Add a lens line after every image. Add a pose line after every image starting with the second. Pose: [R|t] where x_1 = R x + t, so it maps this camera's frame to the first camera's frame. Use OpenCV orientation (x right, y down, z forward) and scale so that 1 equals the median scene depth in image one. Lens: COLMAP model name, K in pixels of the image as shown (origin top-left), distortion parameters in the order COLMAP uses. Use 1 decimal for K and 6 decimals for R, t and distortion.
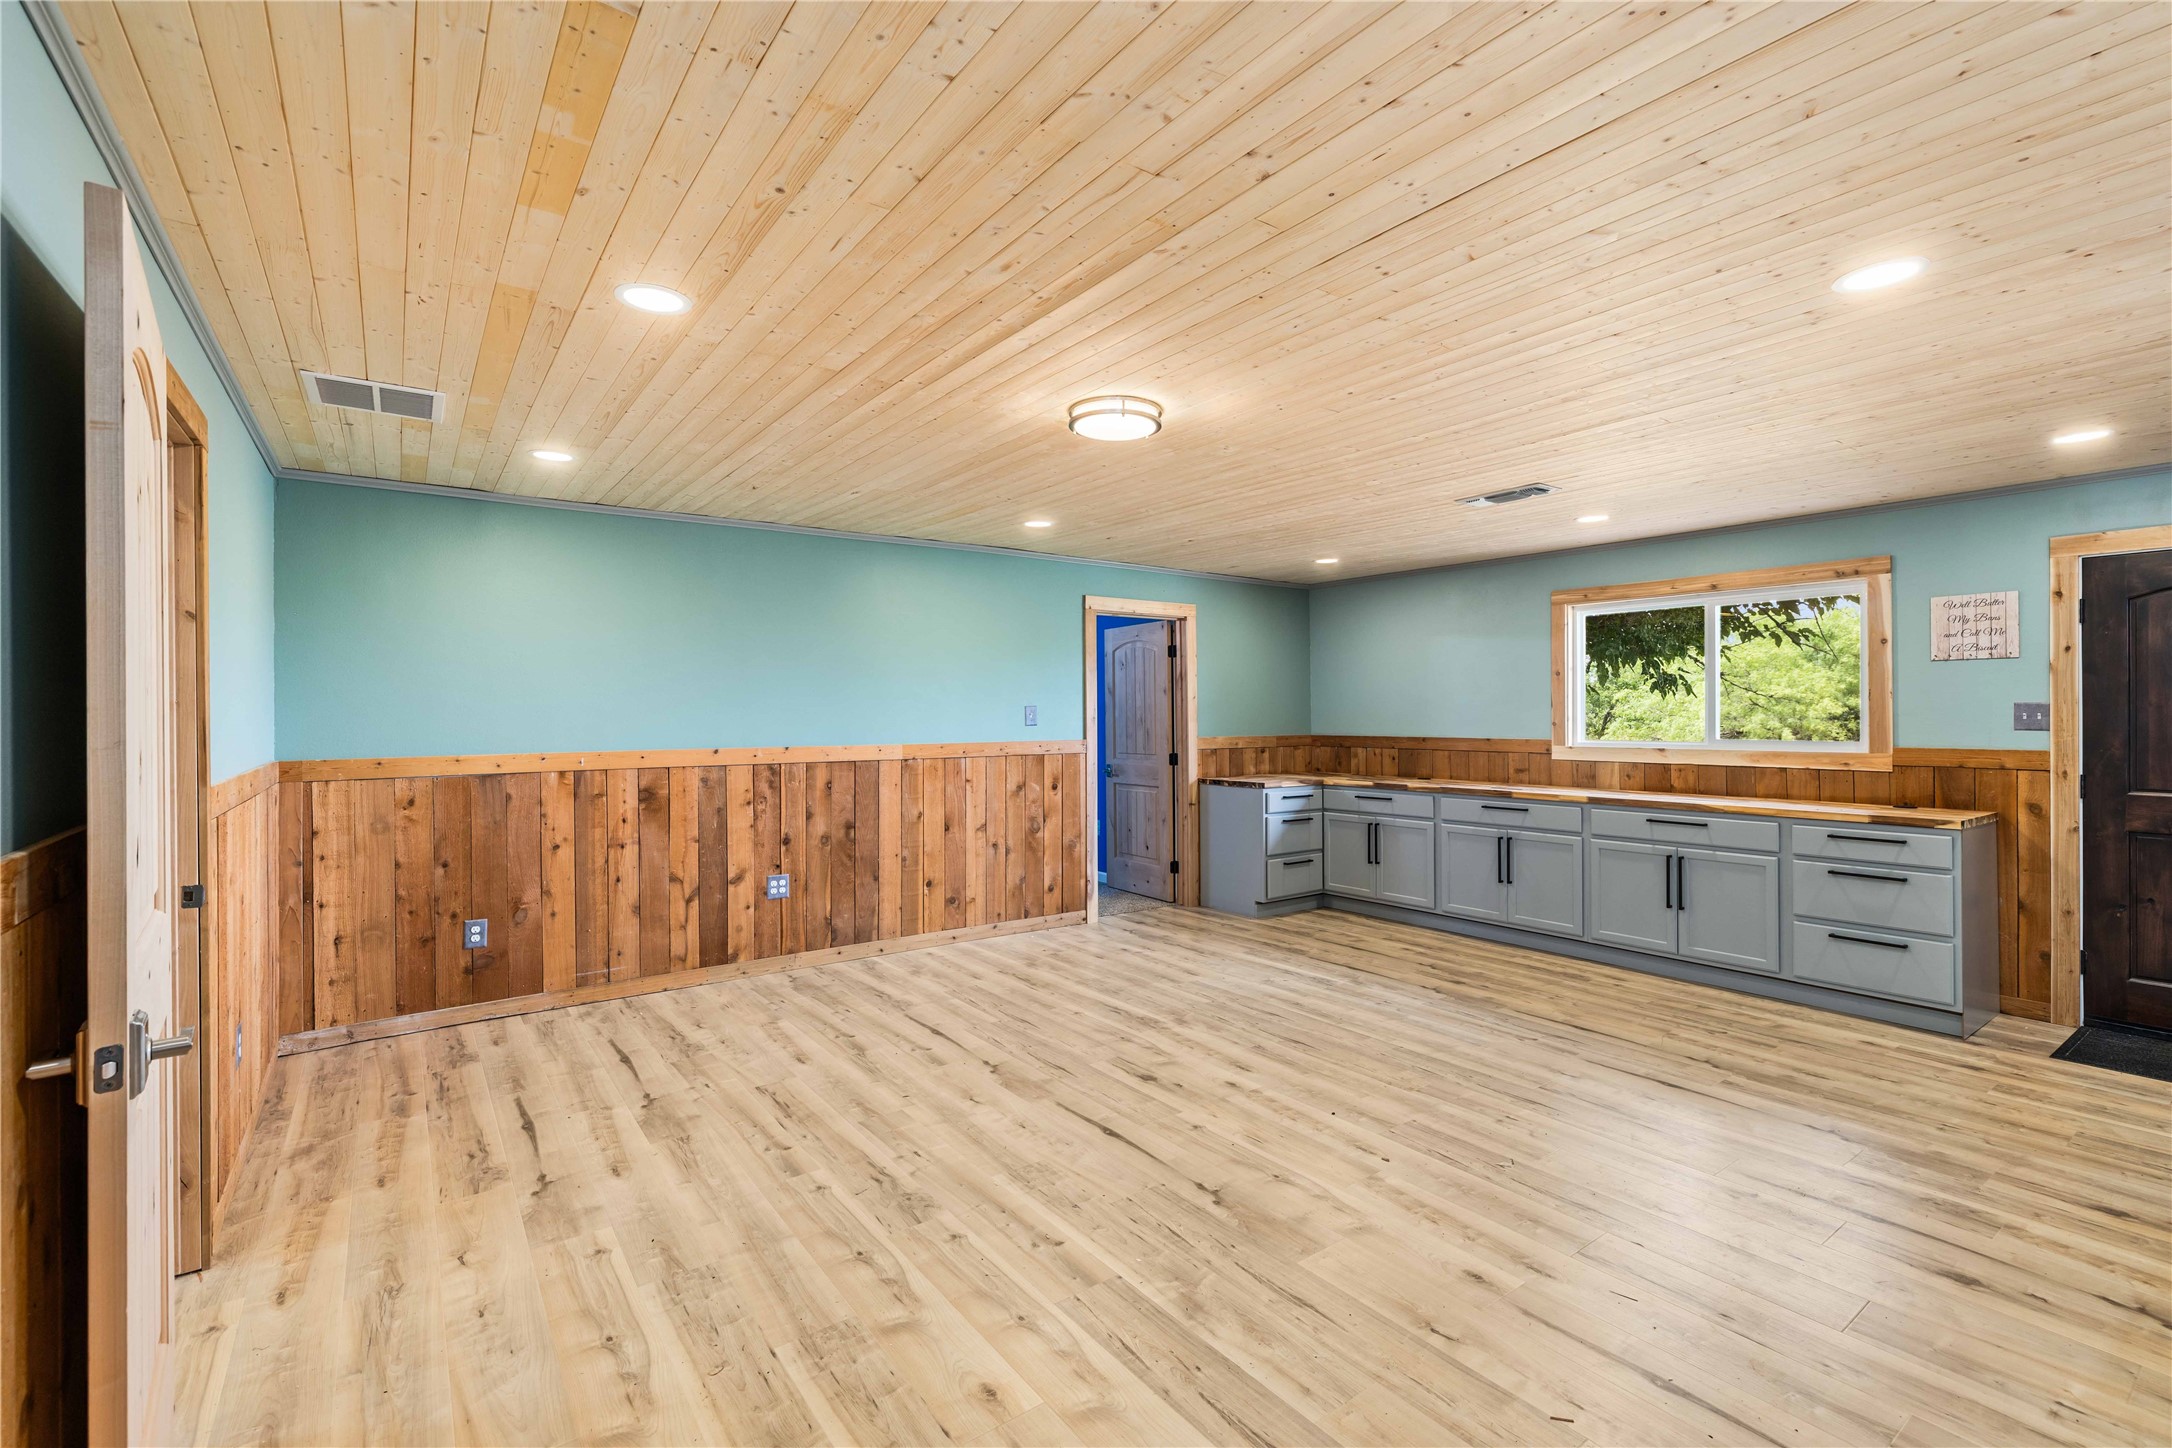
lens RADIAL K [[955.1, 0, 1077.4], [0, 955.1, 713.5], [0, 0, 1]] dist [-0.004548, 0.001633]
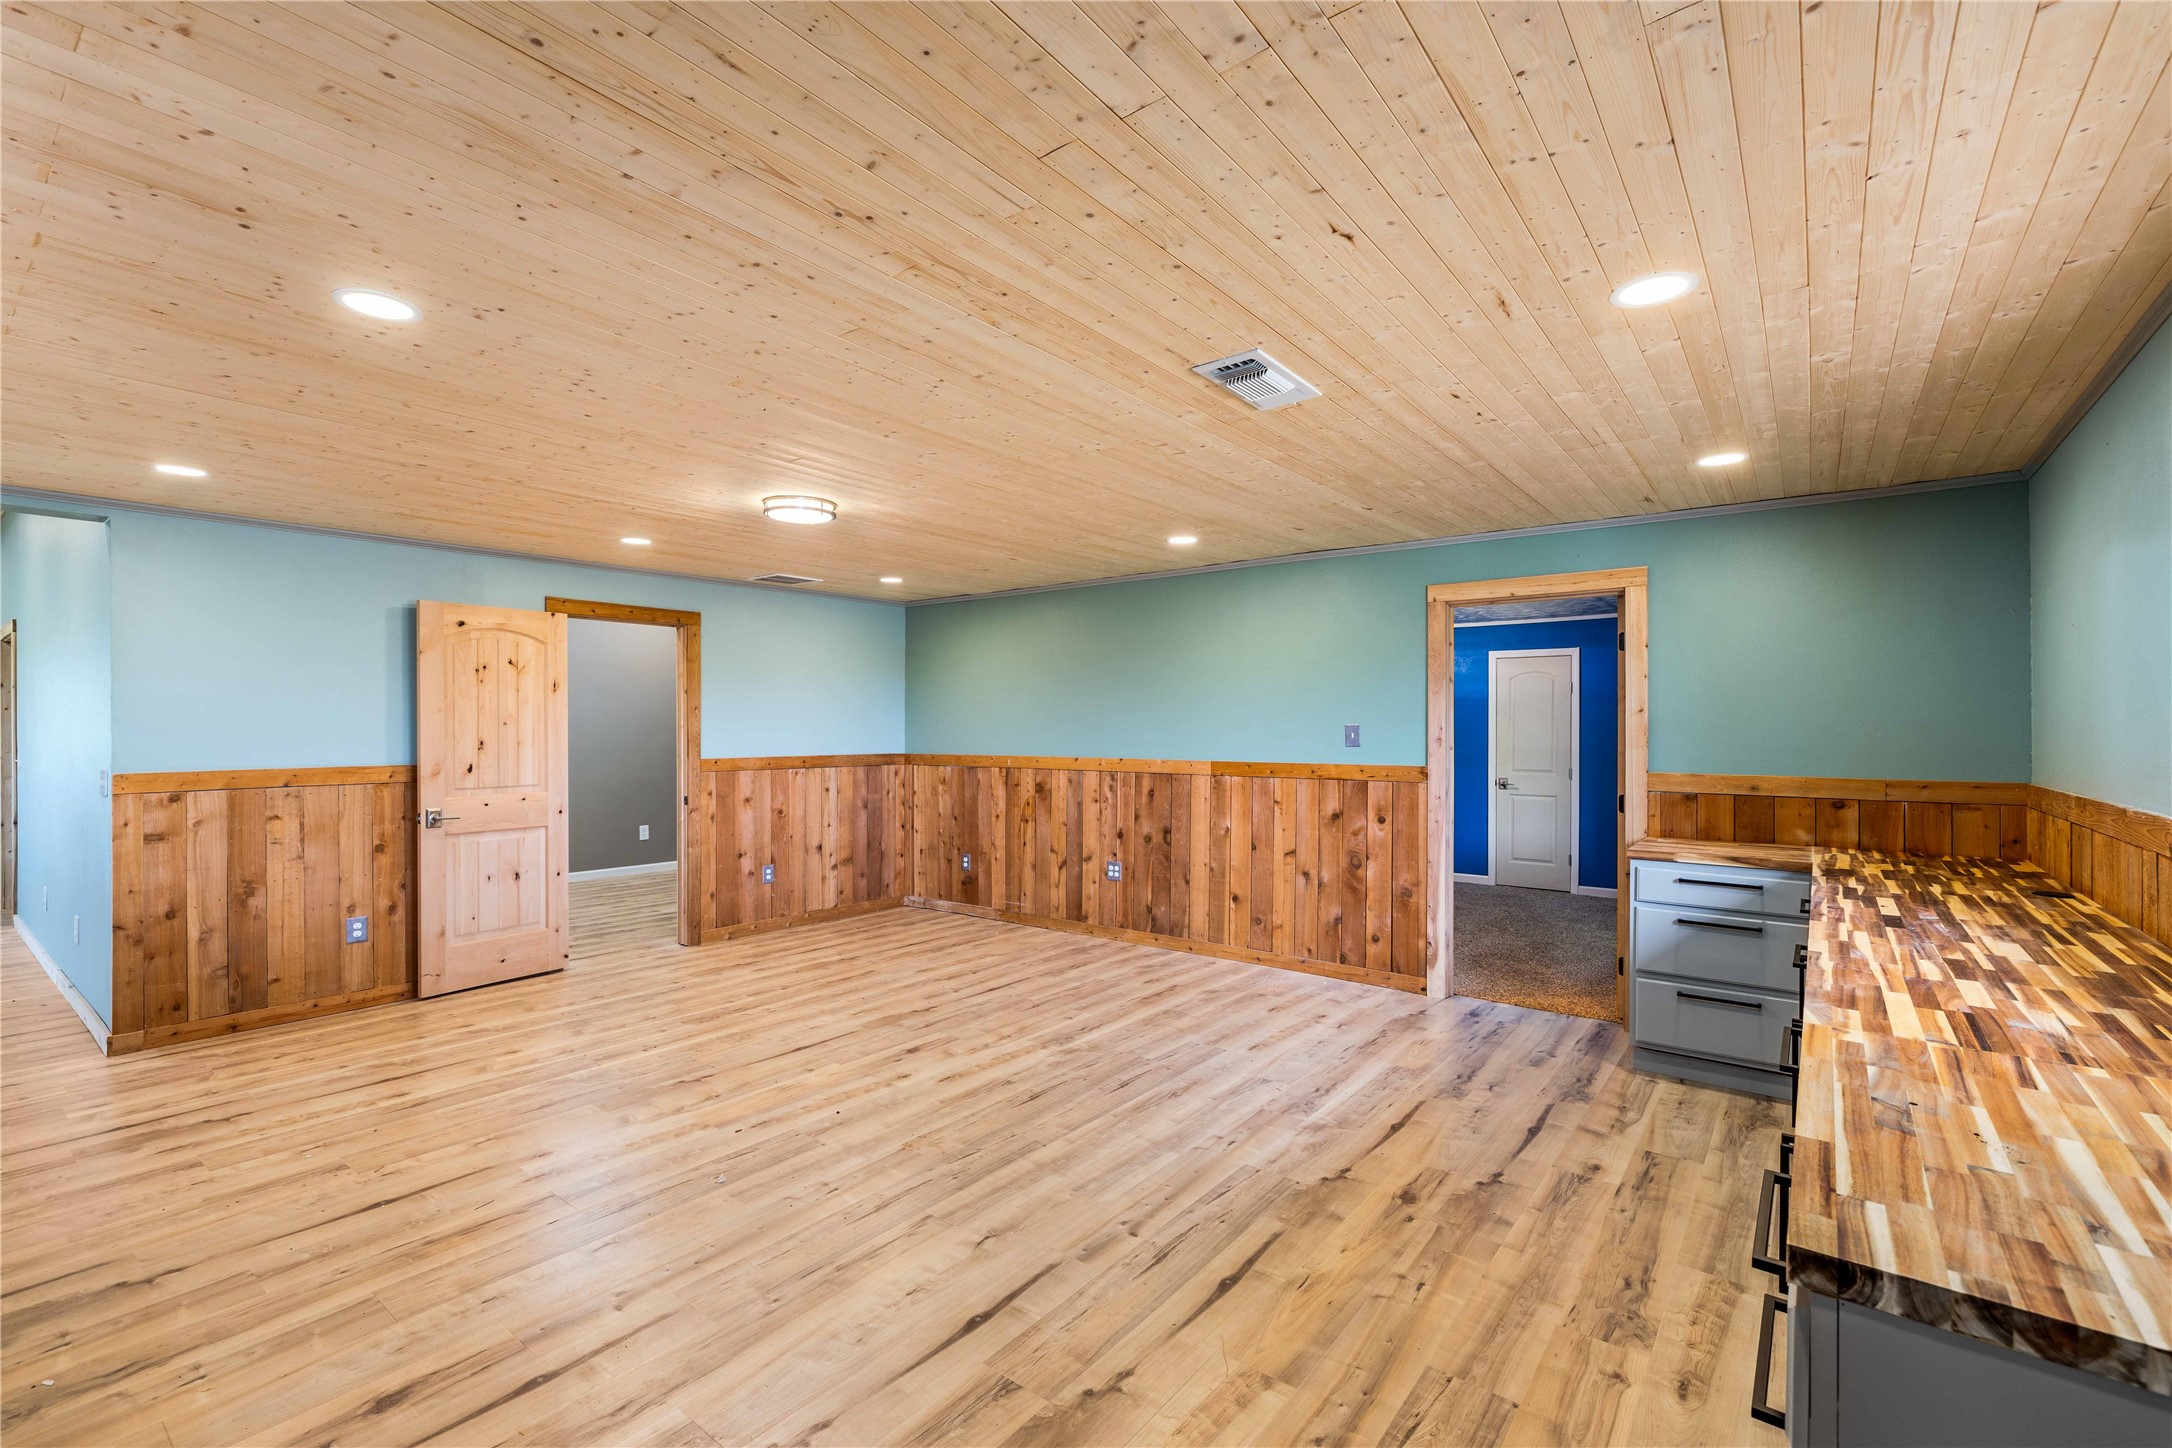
lens RADIAL K [[955.1, 0, 1063.0], [0, 955.1, 731.1], [0, 0, 1]] dist [-0.004548, 0.001633]
pose [[0.269321, 0.007099, -0.963024, 0.930002], [-0.004829, 0.999970, 0.006021, -0.006730], [0.963038, 0.003029, 0.269347, 0.658168]]
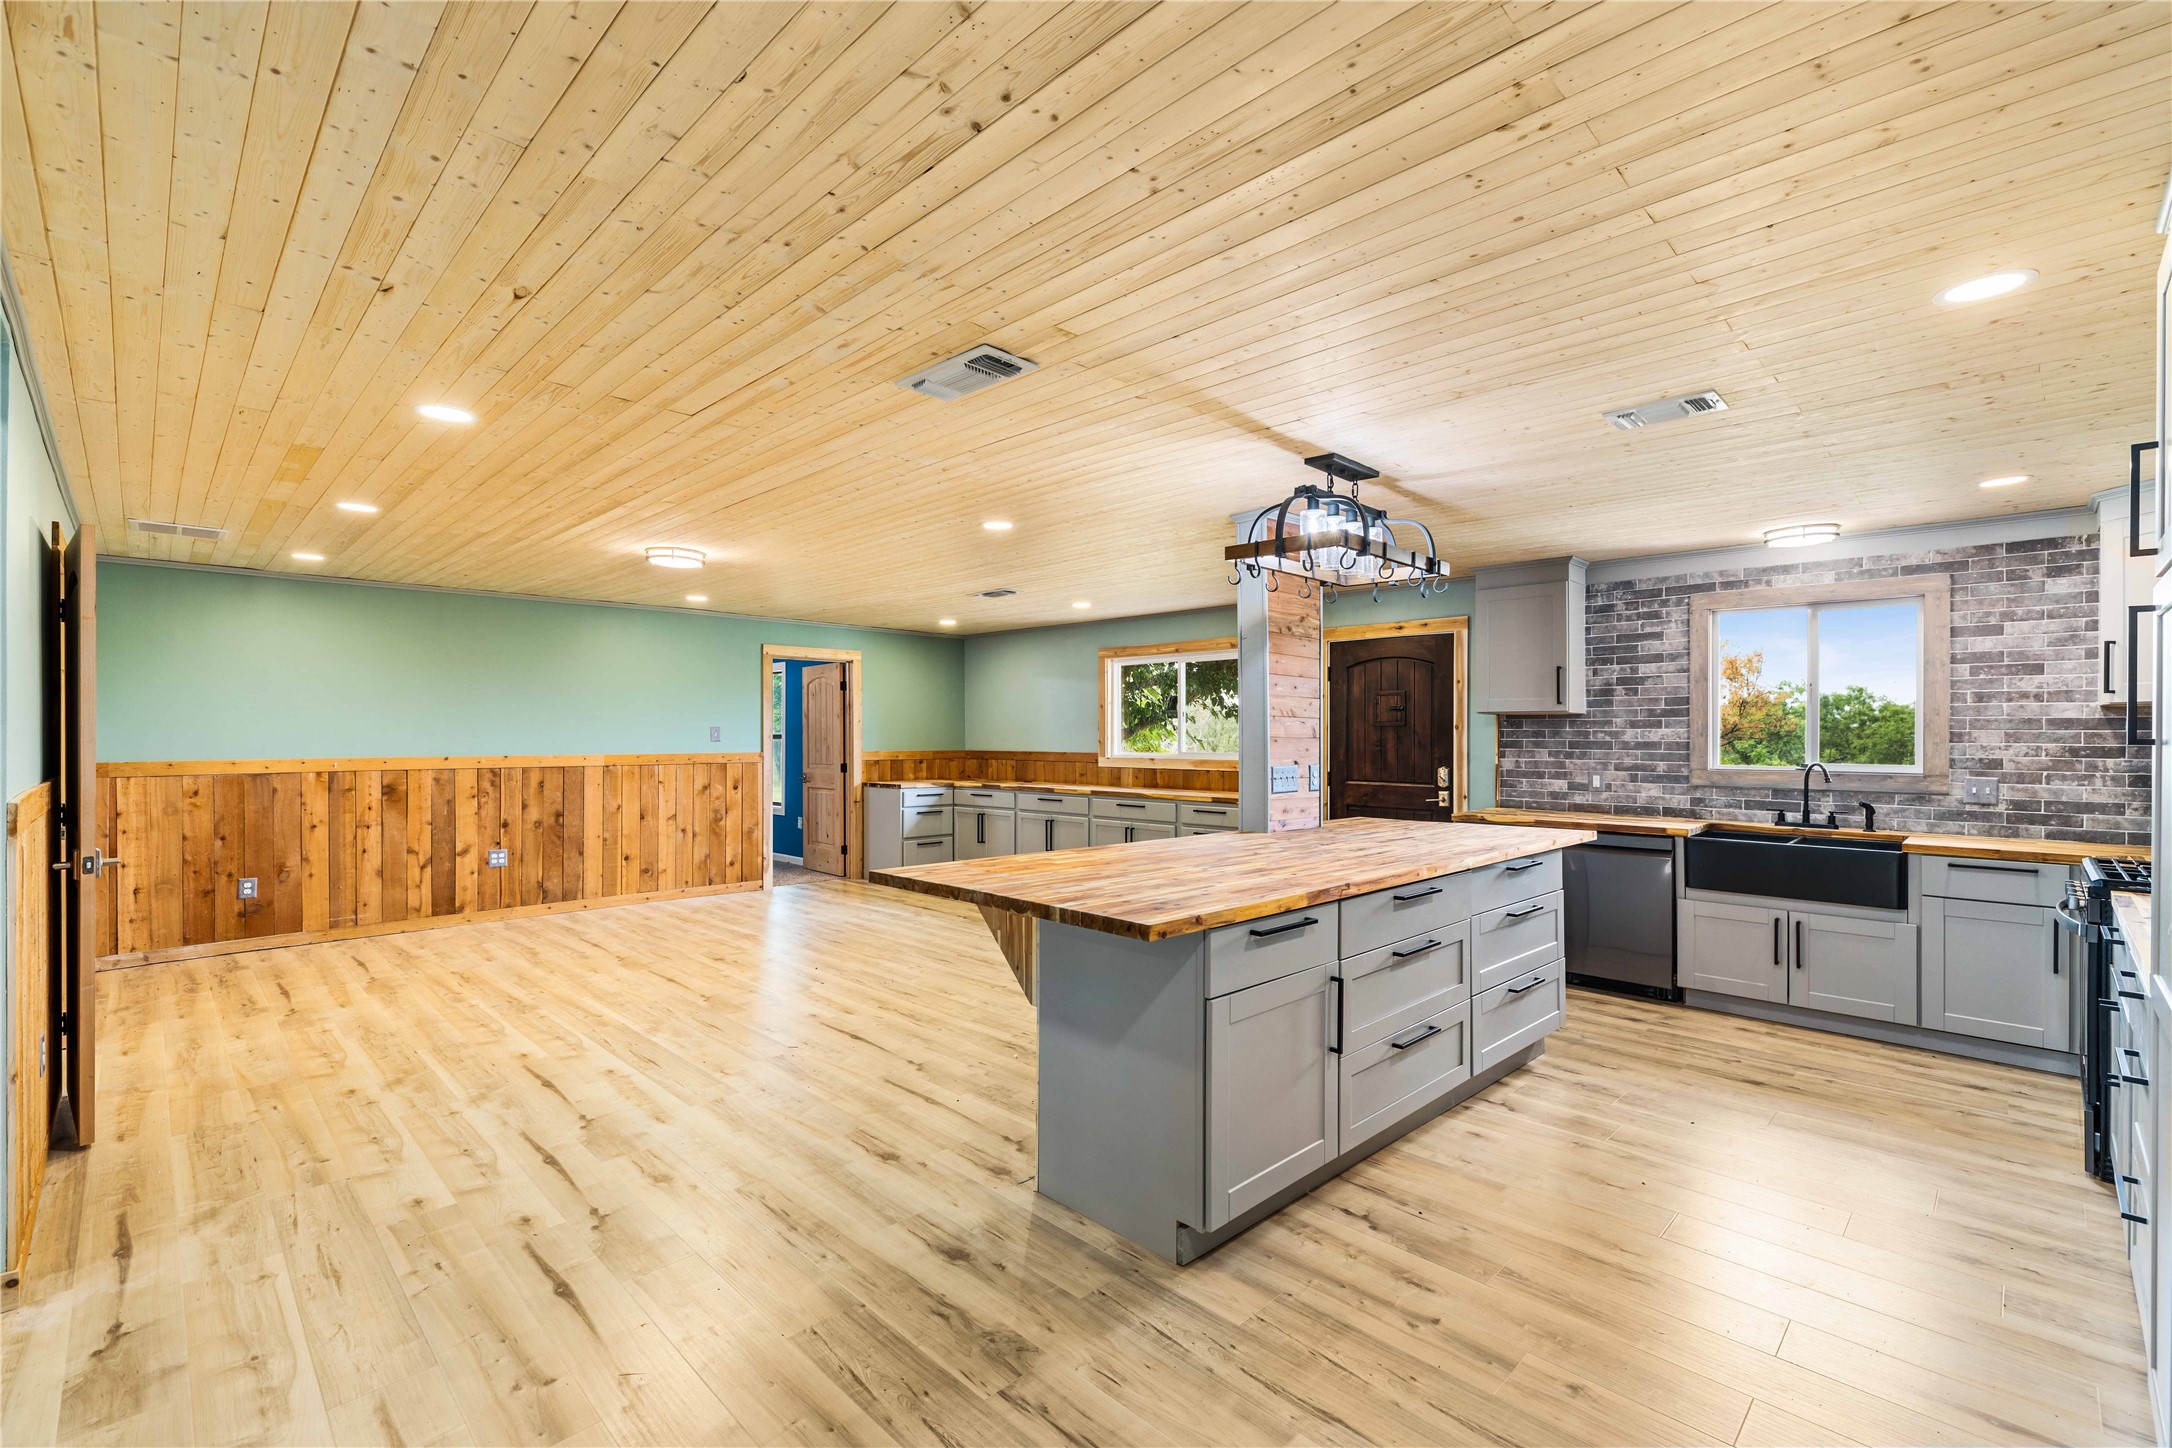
lens RADIAL K [[955.1, 0, 1087.2], [0, 955.1, 734.5], [0, 0, 1]] dist [-0.004548, 0.001633]
pose [[0.987287, 0.005267, 0.158861, 0.325678], [-0.005188, 0.999986, -0.000910, 0.002063], [-0.158864, 0.000074, 0.987301, -0.517981]]
